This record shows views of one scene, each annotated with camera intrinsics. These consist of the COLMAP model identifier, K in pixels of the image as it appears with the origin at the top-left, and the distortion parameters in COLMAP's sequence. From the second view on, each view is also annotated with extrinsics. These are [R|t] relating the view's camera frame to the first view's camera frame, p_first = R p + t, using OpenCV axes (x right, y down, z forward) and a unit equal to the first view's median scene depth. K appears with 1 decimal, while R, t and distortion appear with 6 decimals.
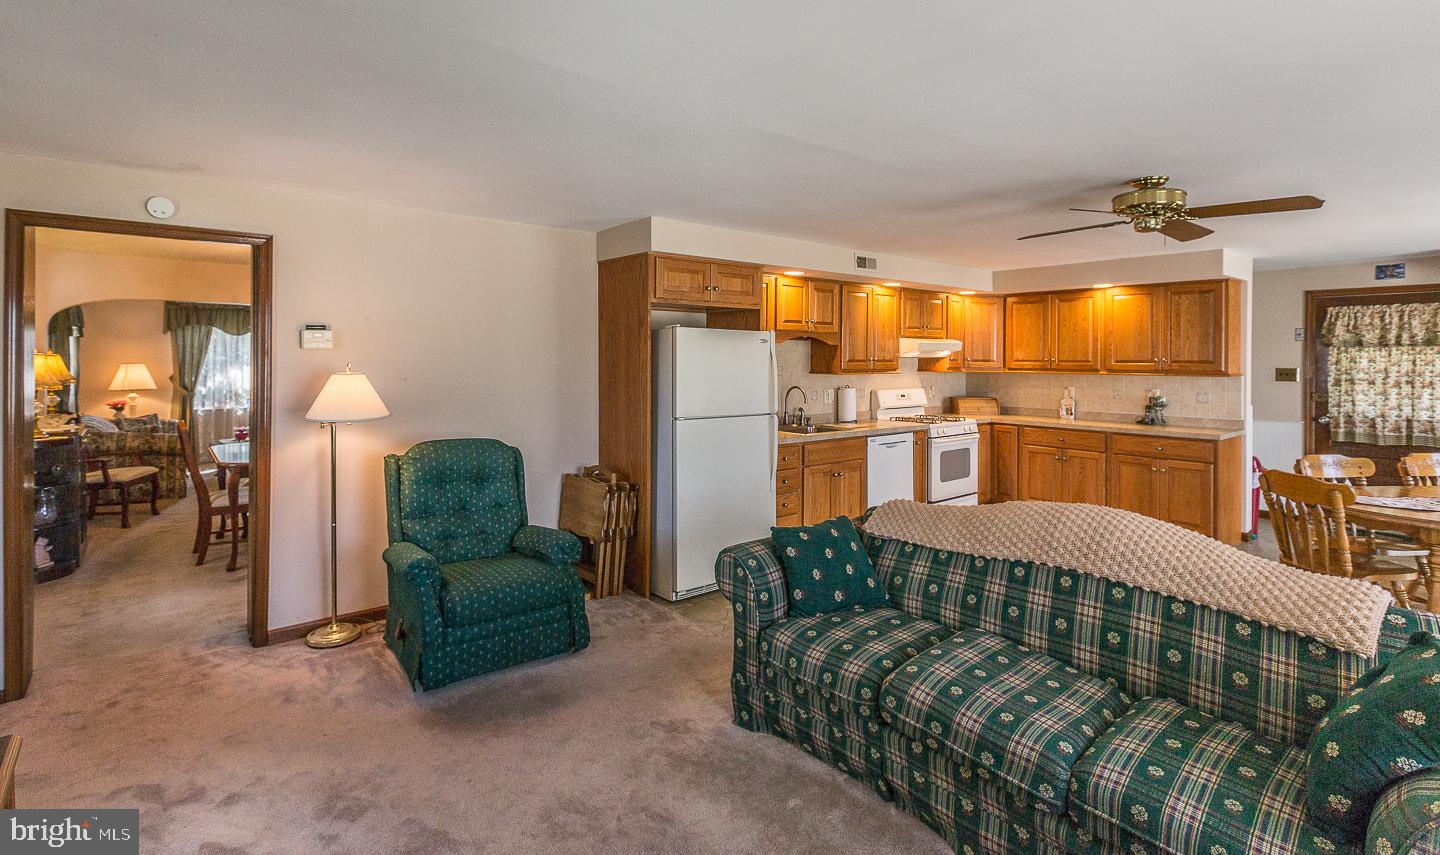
lens RADIAL K [[692.1, 0, 718.0], [0, 692.1, 365.6], [0, 0, 1]] dist [-0.001463, 0.000222]
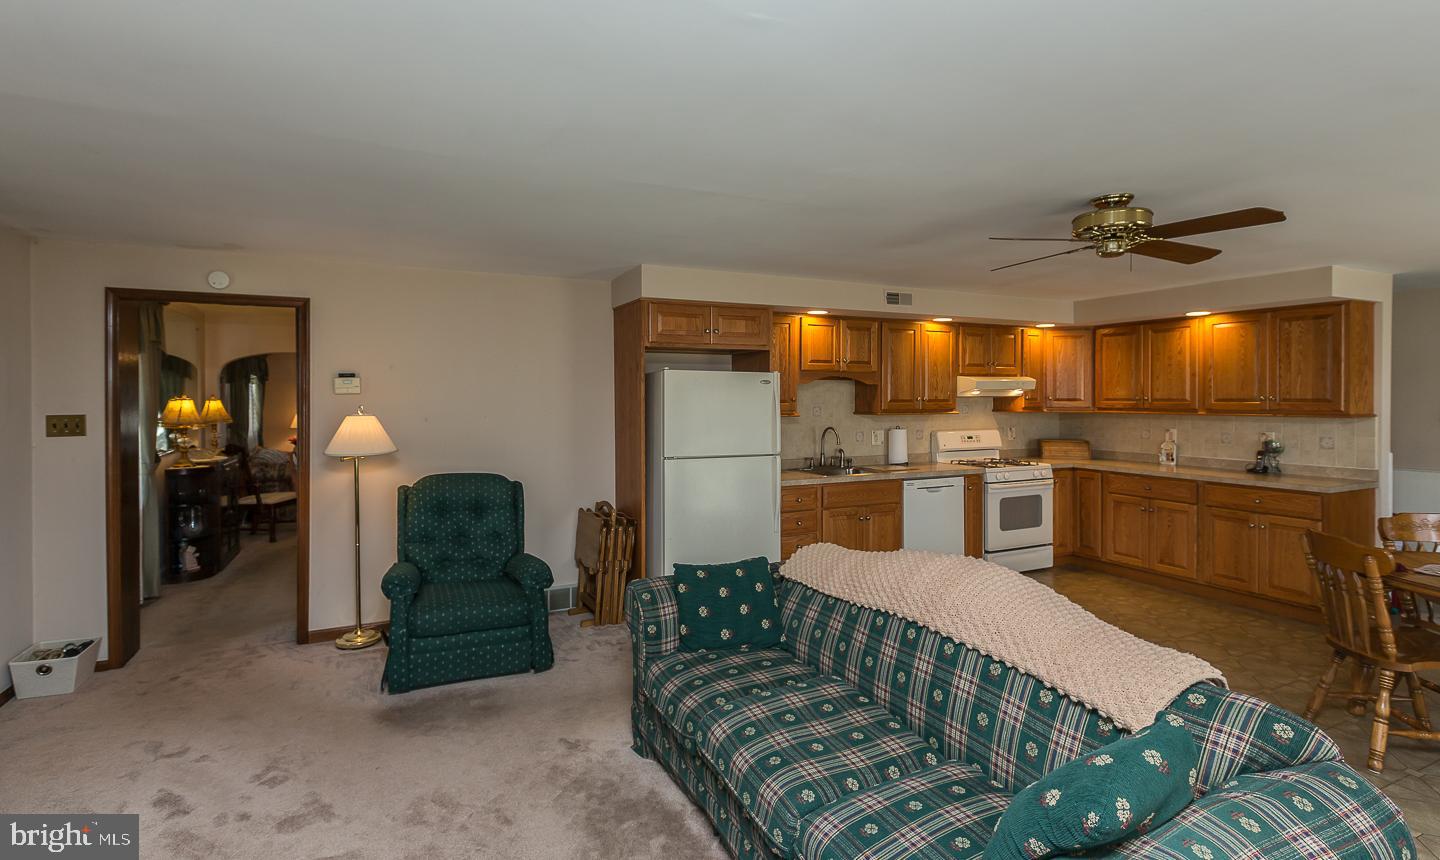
lens RADIAL K [[699.8, 0, 728.7], [0, 699.8, 406.4], [0, 0, 1]] dist [0.000035, -0.000247]
pose [[0.971886, -0.002740, -0.235434, 0.202272], [0.003202, 0.999994, 0.001583, -0.001609], [0.235428, -0.002292, 0.971889, 0.001405]]
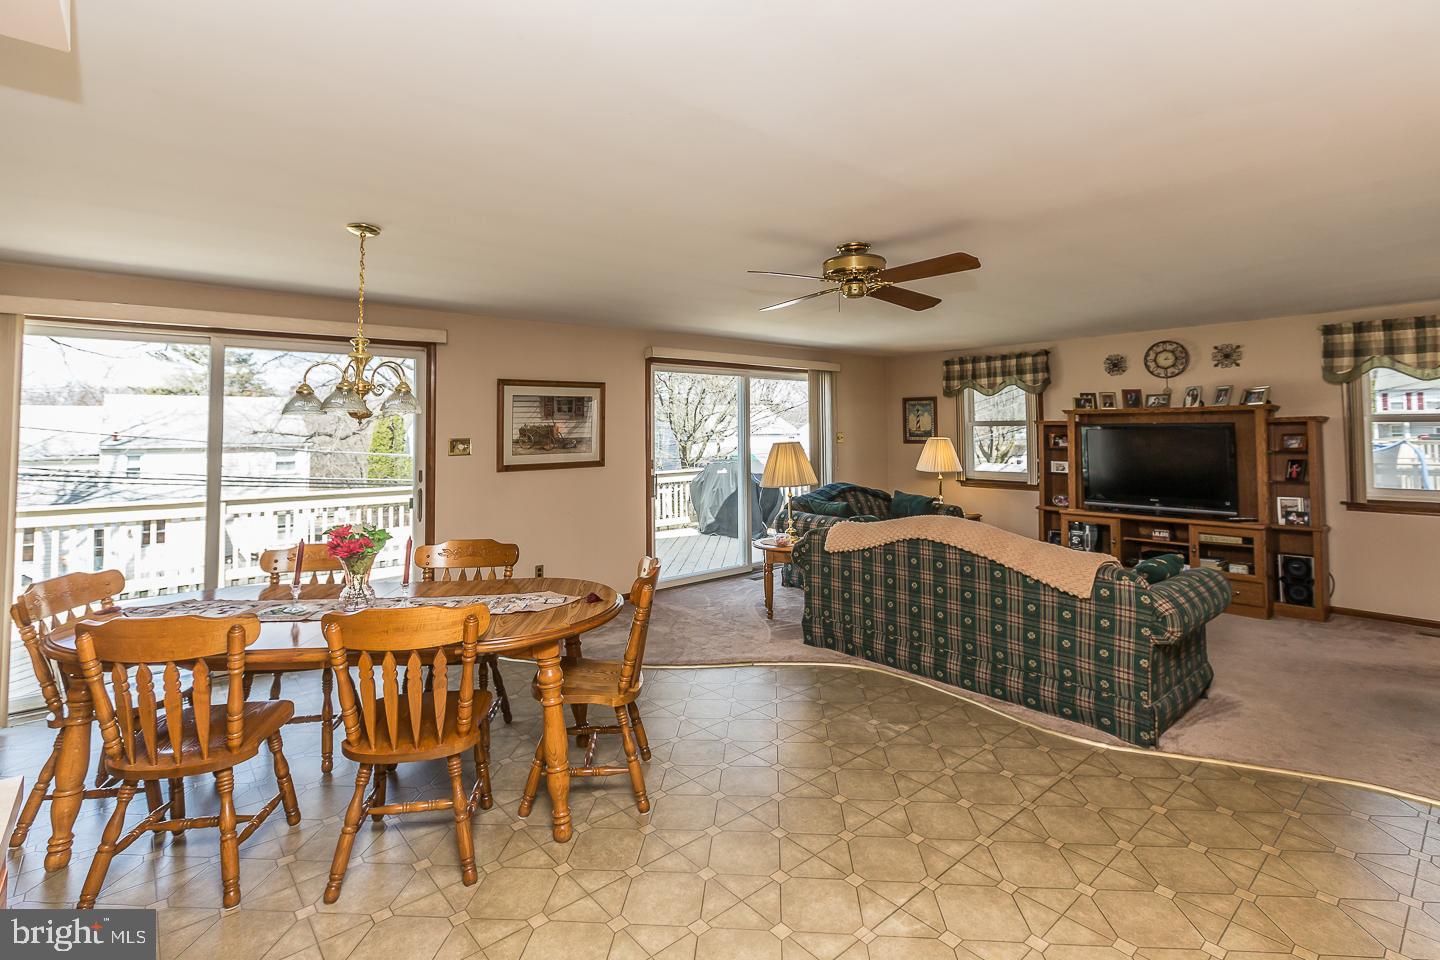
lens RADIAL K [[665.7, 0, 713.6], [0, 665.7, 397.8], [0, 0, 1]] dist [0.000765, -0.000084]
pose [[-0.999989, 0.004052, -0.002363, 0.479182], [0.004143, 0.999197, -0.039861, -0.004035], [0.002200, -0.039871, -0.999202, 1.129718]]
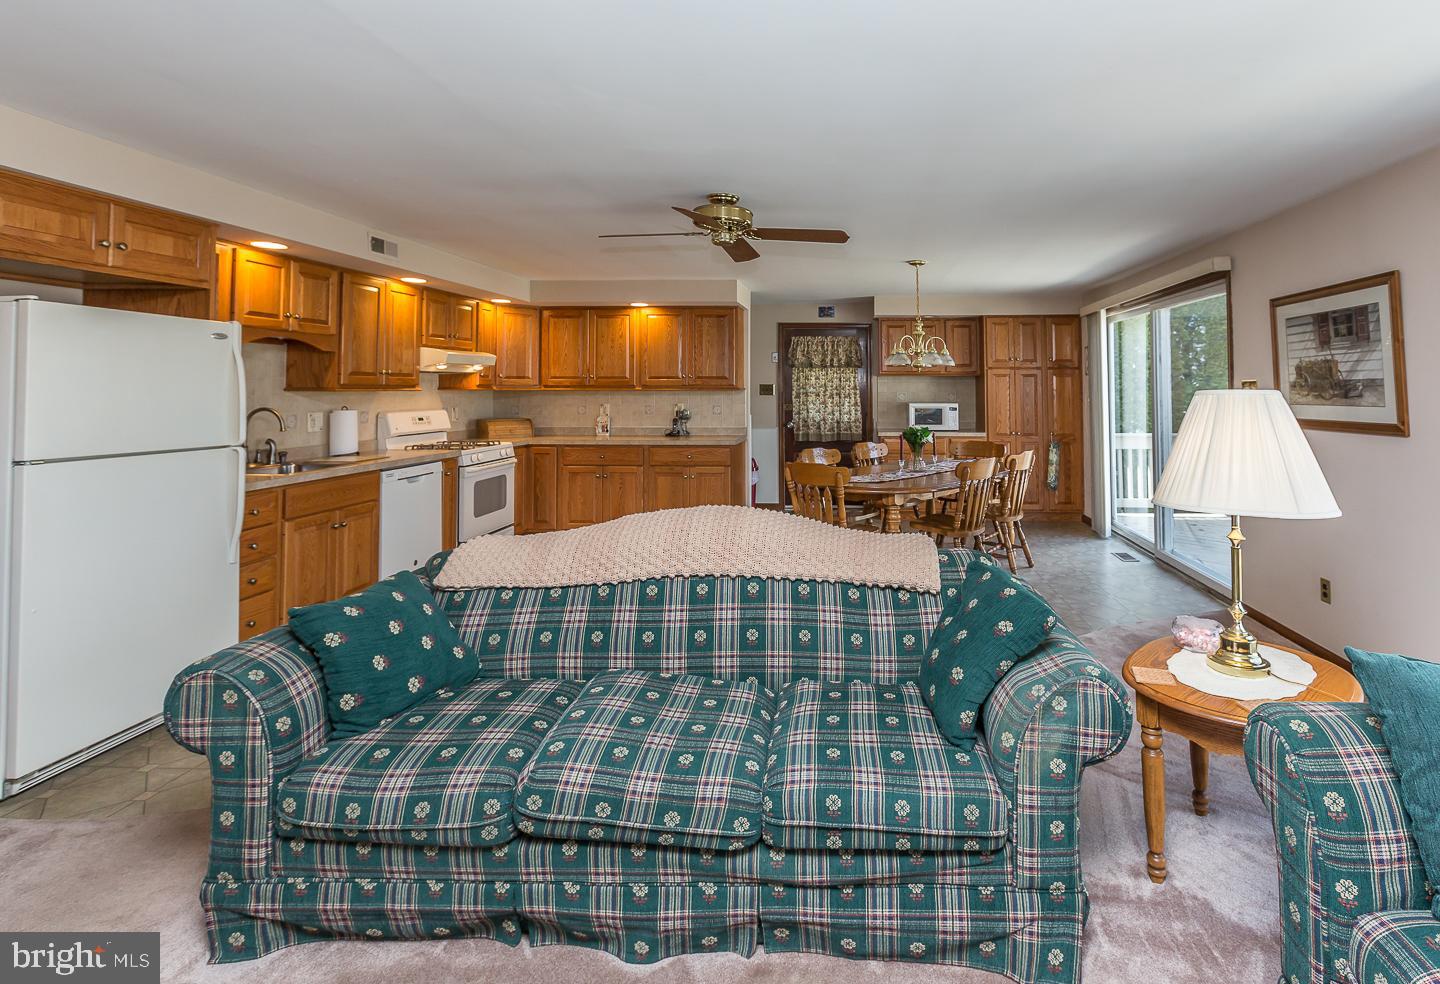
lens RADIAL K [[700.9, 0, 839.6], [0, 700.9, 368.9], [0, 0, 1]] dist [0.000326, 0.000290]
pose [[0.655745, 0.015944, 0.754814, -0.040780], [0.012172, 0.999424, -0.031685, 0.019232], [-0.754885, 0.029965, 0.655173, 0.094448]]
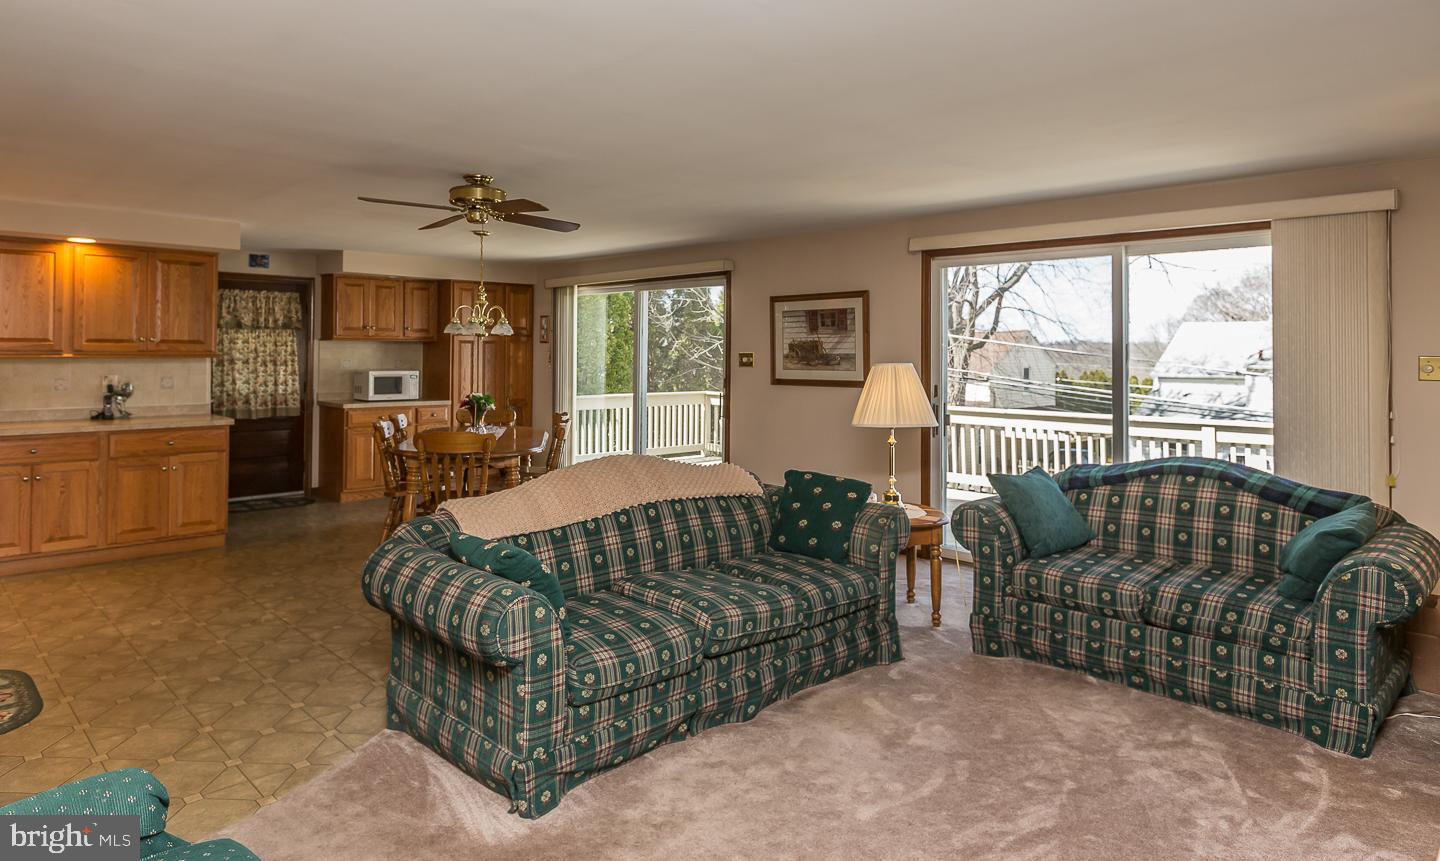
lens RADIAL K [[846.5, 0, 681.2], [0, 846.5, 340.1], [0, 0, 1]] dist [-0.010991, -0.001170]
pose [[-0.067301, 0.007350, 0.997706, -0.436356], [0.004902, 0.999963, -0.007036, 0.003350], [-0.997721, 0.004417, -0.067334, 0.436756]]
